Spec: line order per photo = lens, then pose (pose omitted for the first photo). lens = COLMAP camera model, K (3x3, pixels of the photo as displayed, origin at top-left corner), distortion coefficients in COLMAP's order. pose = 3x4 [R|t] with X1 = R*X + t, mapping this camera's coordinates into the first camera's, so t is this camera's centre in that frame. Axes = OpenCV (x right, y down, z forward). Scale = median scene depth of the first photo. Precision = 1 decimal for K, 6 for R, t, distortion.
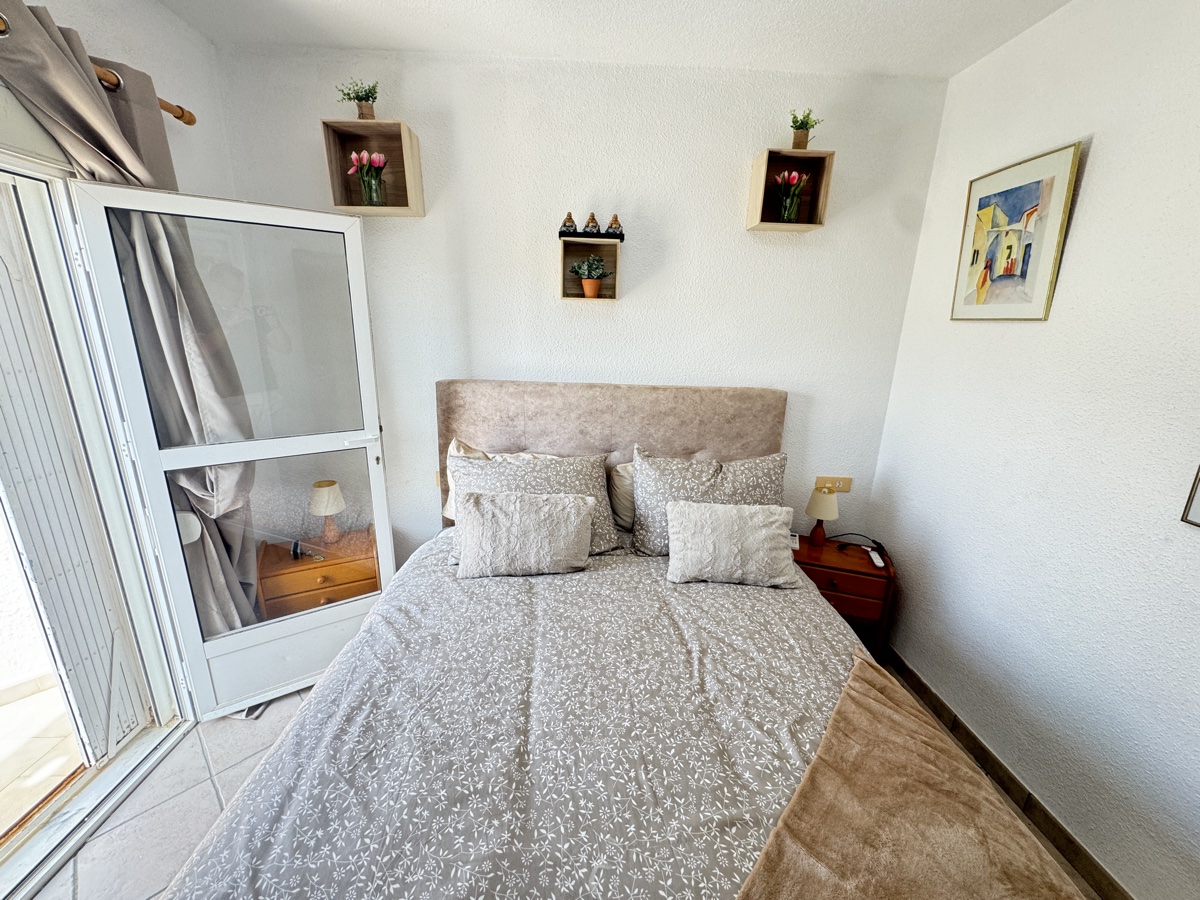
lens RADIAL K [[478.9, 0, 599.8], [0, 478.9, 448.7], [0, 0, 1]] dist [-0.002248, -0.000160]
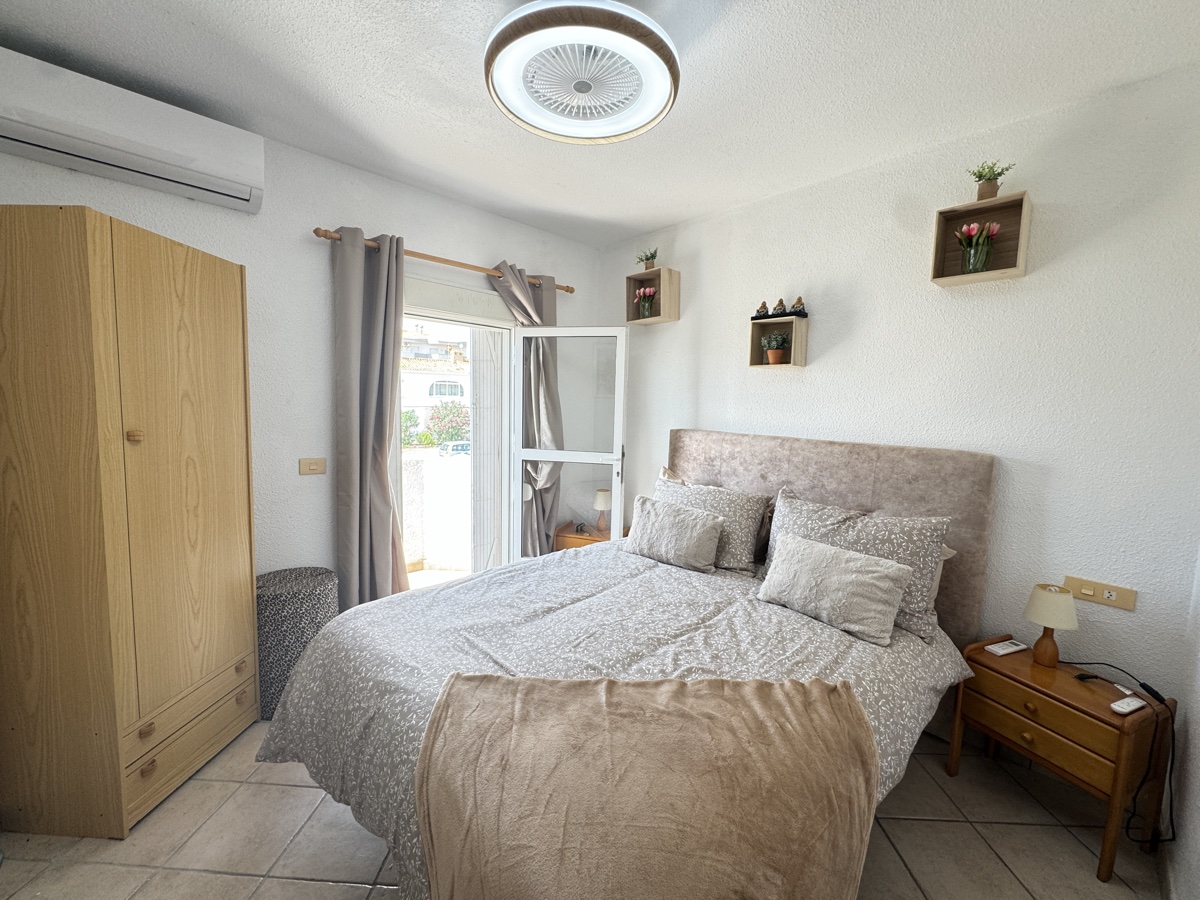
lens RADIAL K [[478.9, 0, 599.8], [0, 478.9, 448.7], [0, 0, 1]] dist [-0.002248, -0.000160]
pose [[0.661251, 0.061856, -0.747610, 0.660837], [-0.205404, 0.973437, -0.101137, 0.115081], [0.721496, 0.220440, 0.656392, -0.074357]]
